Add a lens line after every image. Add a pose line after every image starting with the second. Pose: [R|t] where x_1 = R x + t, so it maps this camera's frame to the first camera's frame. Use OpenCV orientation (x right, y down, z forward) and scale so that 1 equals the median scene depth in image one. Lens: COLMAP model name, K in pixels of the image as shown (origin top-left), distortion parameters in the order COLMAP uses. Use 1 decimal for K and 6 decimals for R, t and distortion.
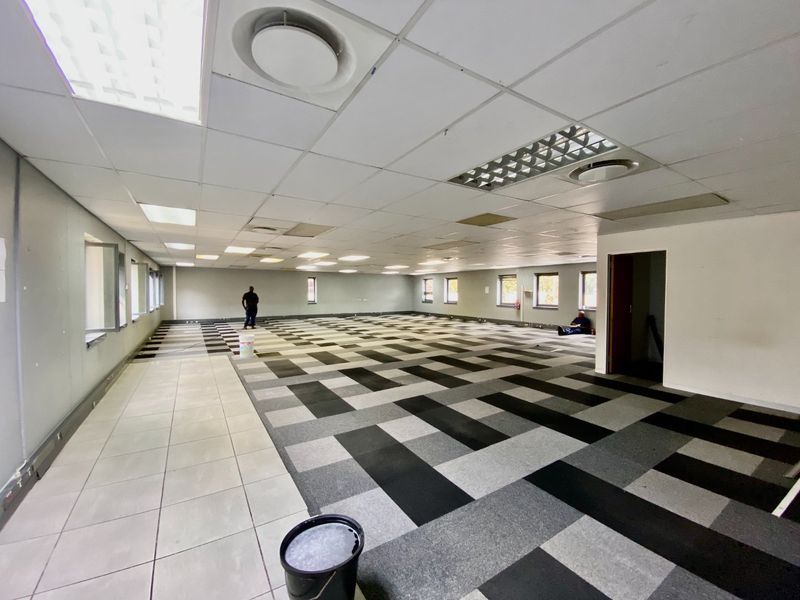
lens RADIAL K [[326.7, 0, 400.0], [0, 326.7, 300.0], [0, 0, 1]] dist [0.022701, -0.021682]
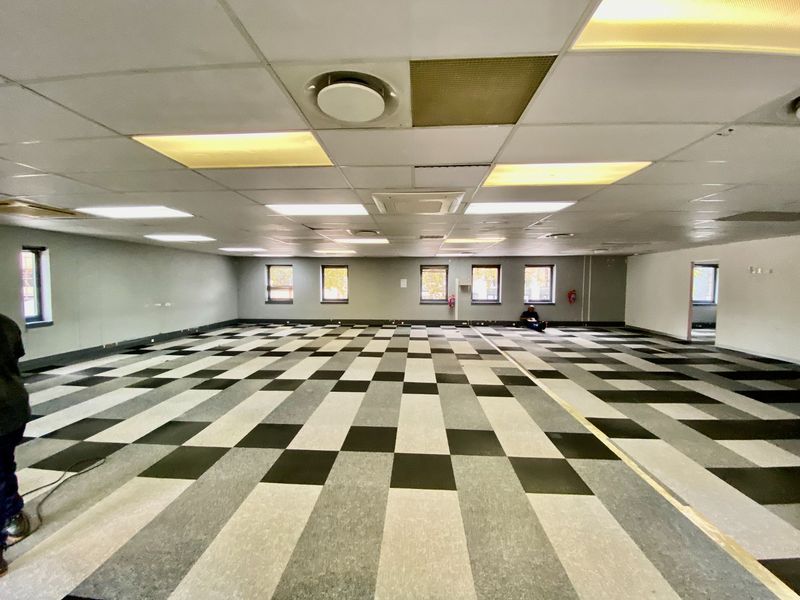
lens RADIAL K [[326.7, 0, 400.0], [0, 326.7, 300.0], [0, 0, 1]] dist [0.022701, -0.021682]
pose [[0.599998, -0.042938, 0.798848, -0.393789], [0.022914, 0.999071, 0.036490, -0.022158], [-0.799673, -0.003589, 0.600425, 0.613067]]
